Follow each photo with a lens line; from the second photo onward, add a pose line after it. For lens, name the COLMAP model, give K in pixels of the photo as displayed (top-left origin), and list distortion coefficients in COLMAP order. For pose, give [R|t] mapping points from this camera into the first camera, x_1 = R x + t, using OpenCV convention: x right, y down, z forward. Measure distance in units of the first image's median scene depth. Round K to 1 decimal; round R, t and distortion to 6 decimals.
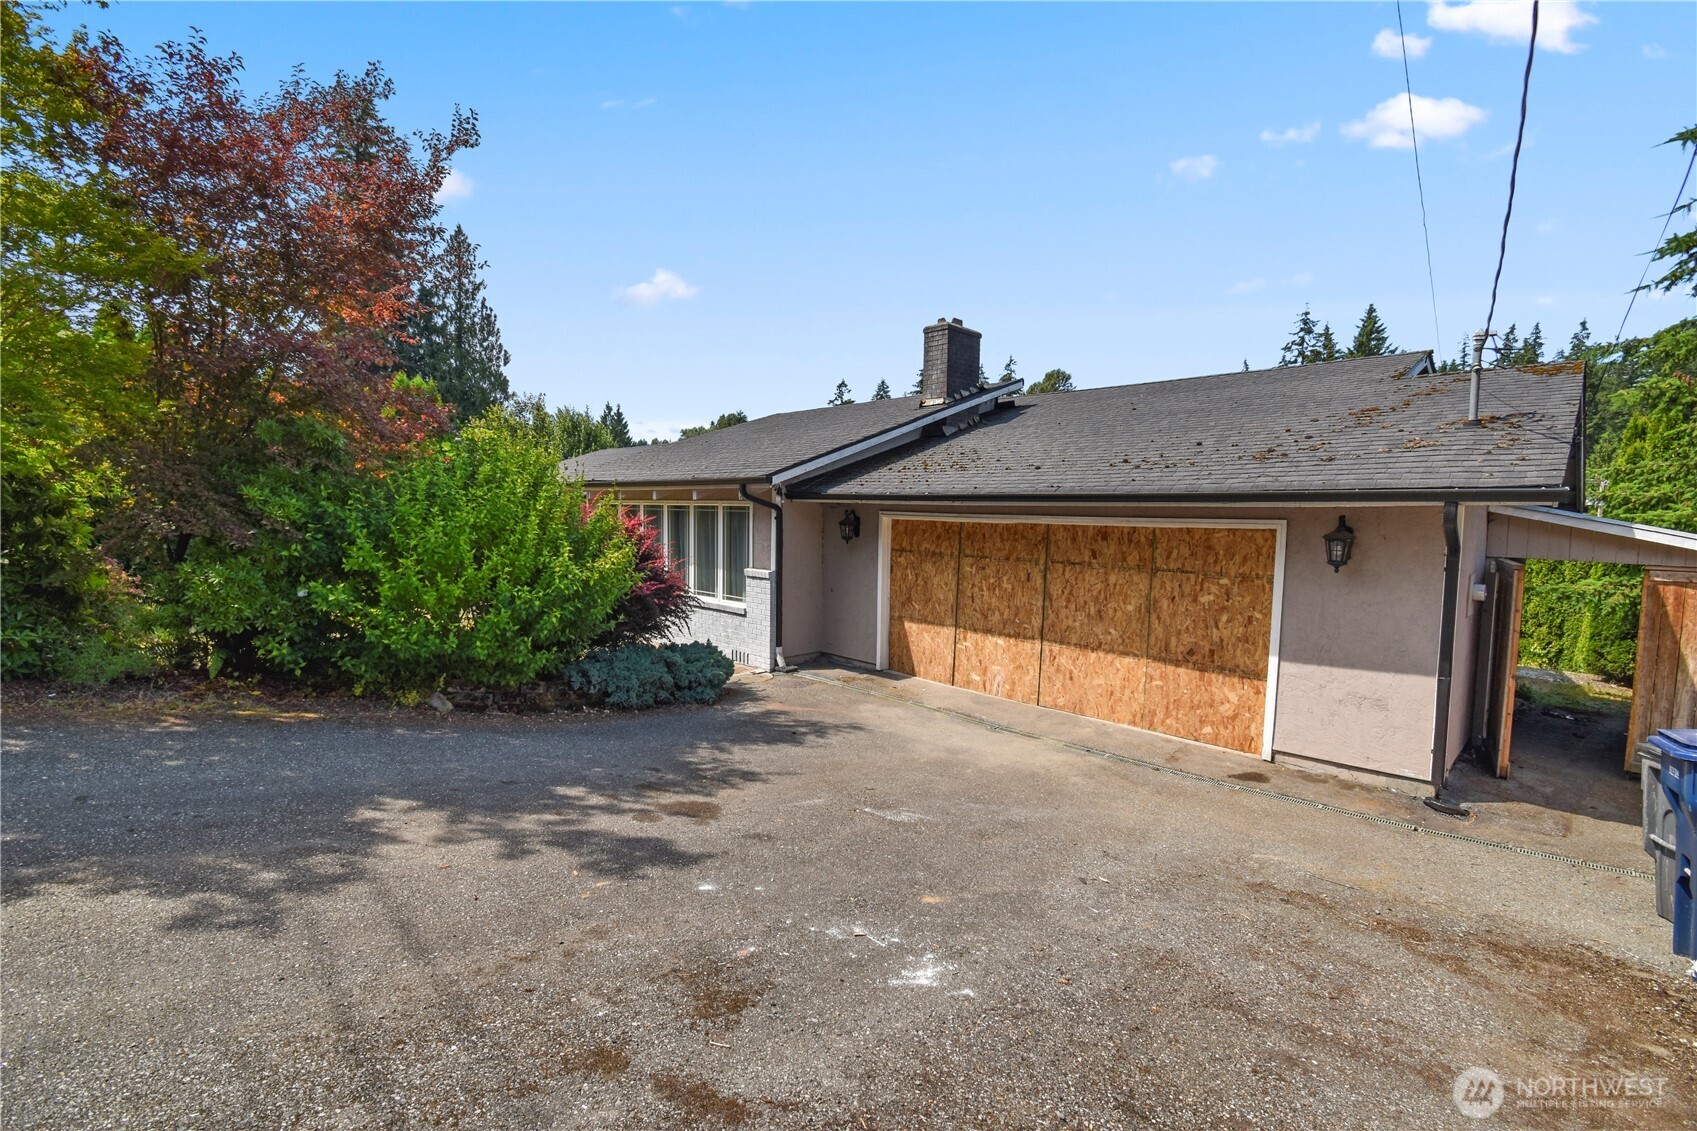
lens RADIAL K [[761.0, 0, 851.3], [0, 761.0, 570.8], [0, 0, 1]] dist [-0.013849, -0.007286]
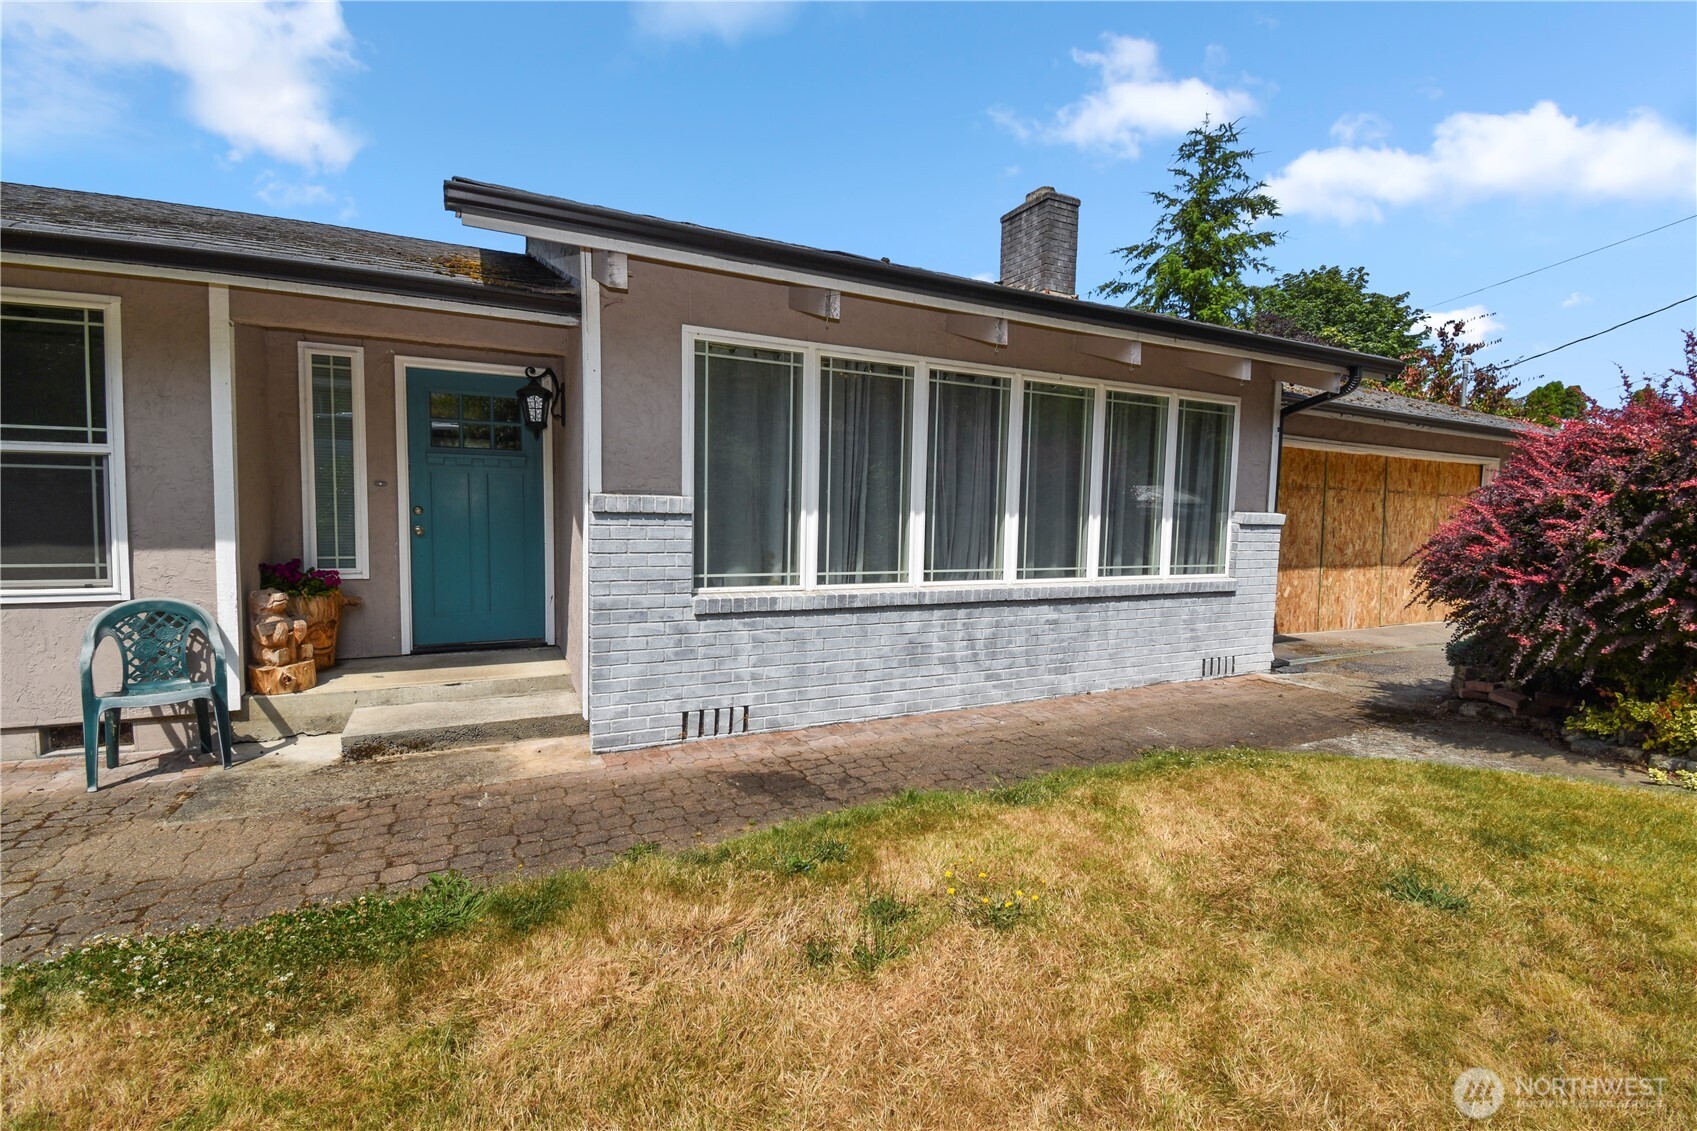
lens RADIAL K [[745.6, 0, 846.5], [0, 745.6, 566.9], [0, 0, 1]] dist [0.010575, -0.021115]
pose [[0.303806, -0.083287, 0.949087, -1.061208], [0.059409, 0.995889, 0.068377, -0.025197], [-0.950880, 0.035611, 0.307505, 1.517506]]
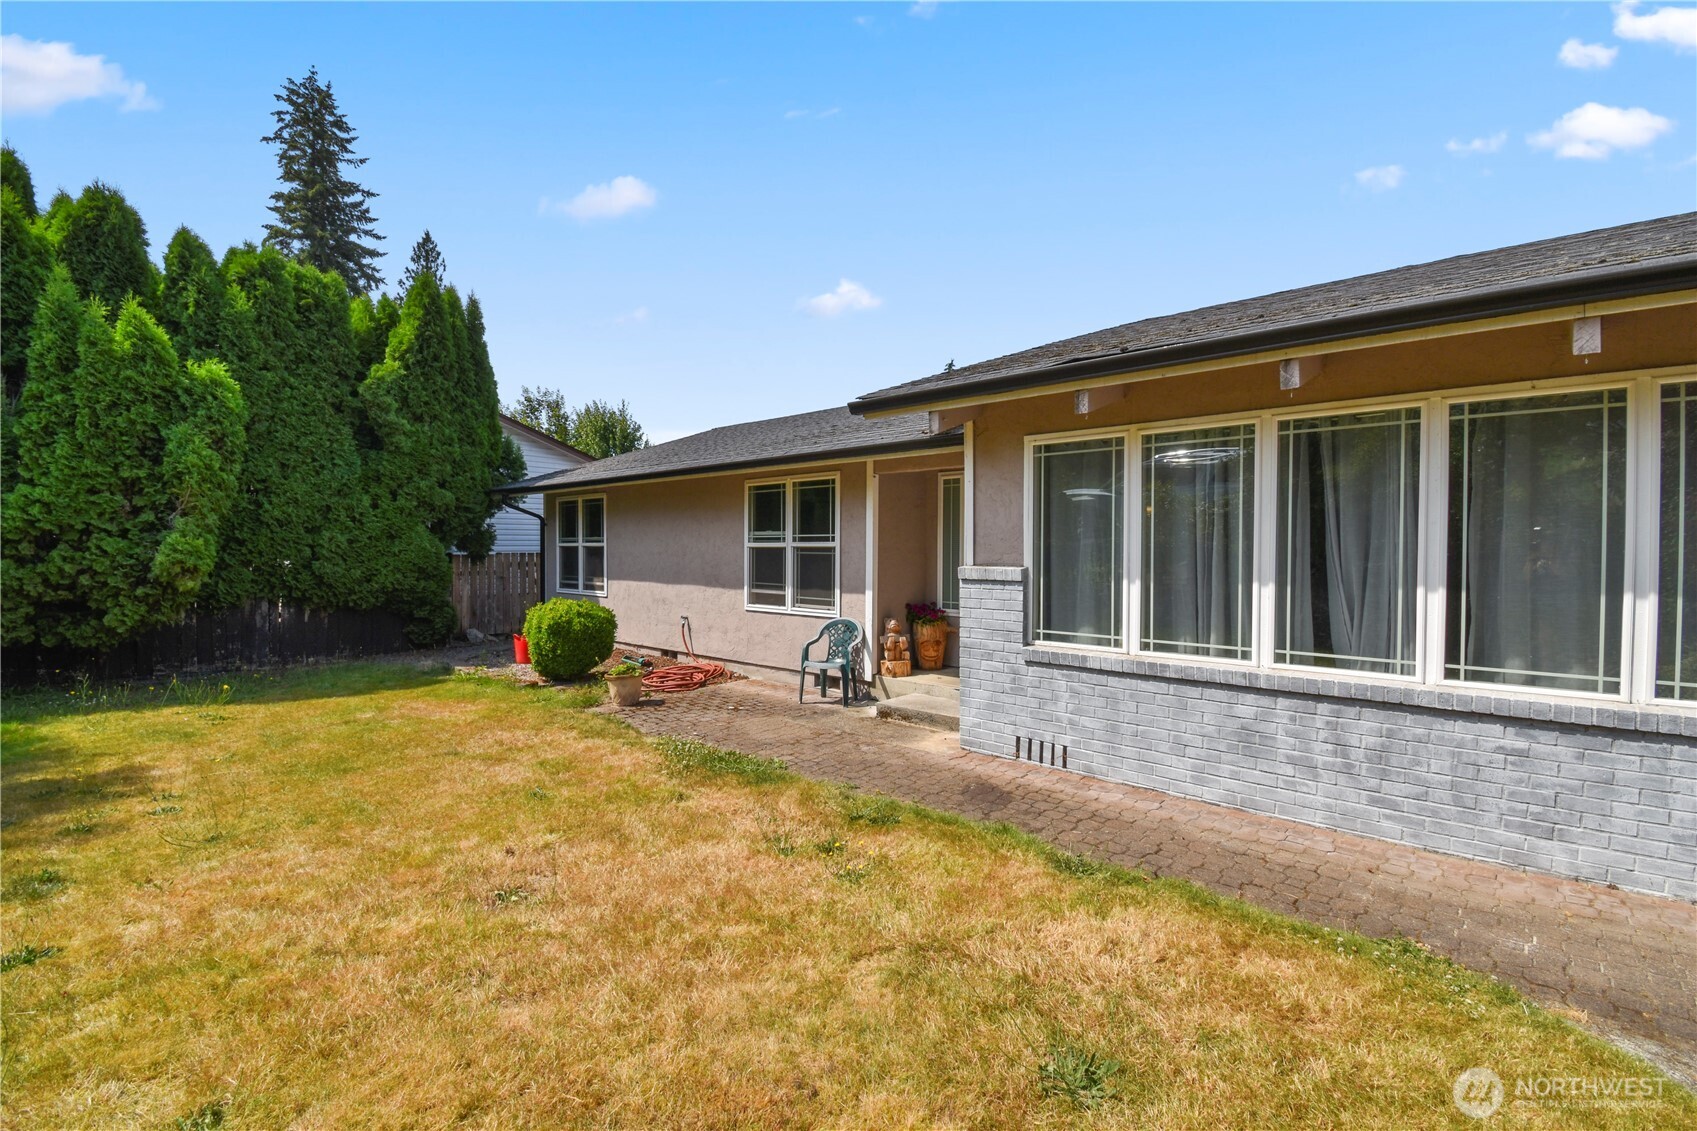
lens RADIAL K [[745.6, 0, 853.8], [0, 745.6, 566.6], [0, 0, 1]] dist [0.010575, -0.021115]
pose [[0.998264, -0.015578, 0.056798, -0.760631], [0.018607, 0.998411, -0.053190, -0.012134], [-0.055879, 0.054154, 0.996968, 1.085384]]
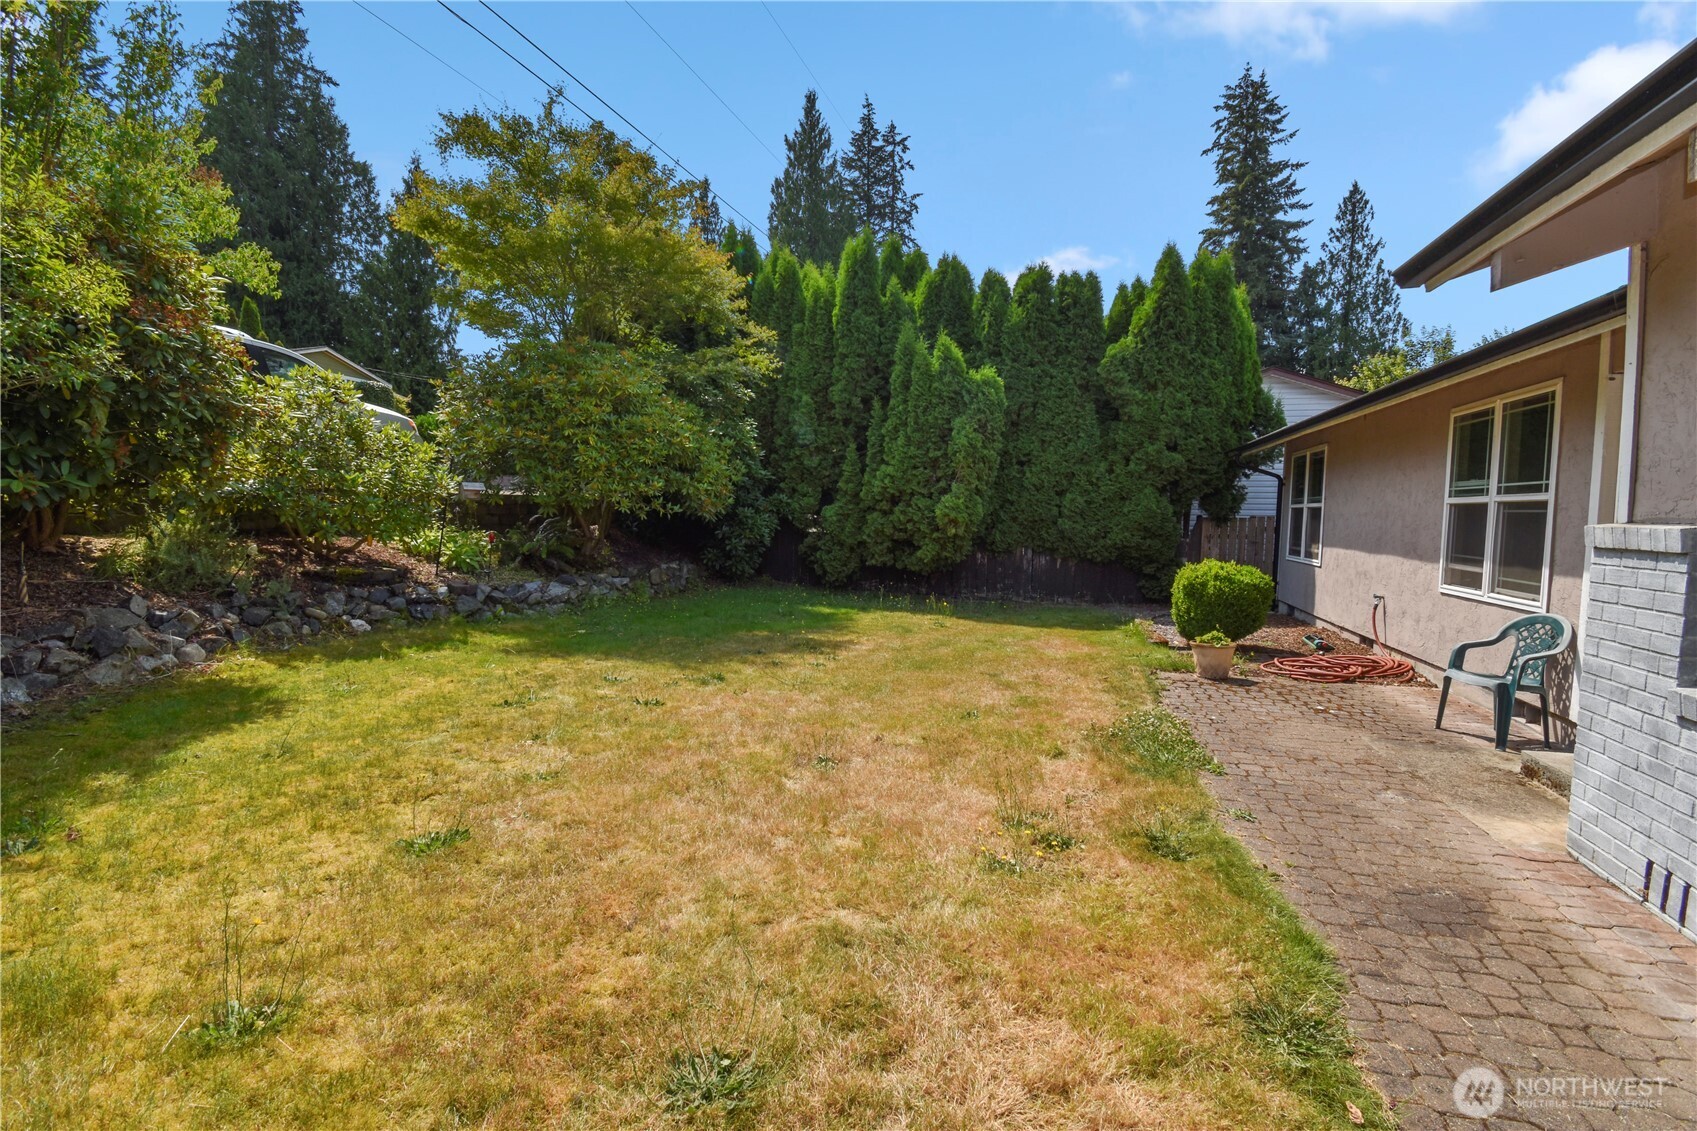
lens RADIAL K [[745.6, 0, 846.3], [0, 745.6, 566.7], [0, 0, 1]] dist [0.010575, -0.021115]
pose [[0.482421, 0.054752, -0.874227, -0.444751], [-0.076603, 0.996858, 0.020161, -0.003676], [0.872583, 0.057243, 0.485099, 1.284813]]
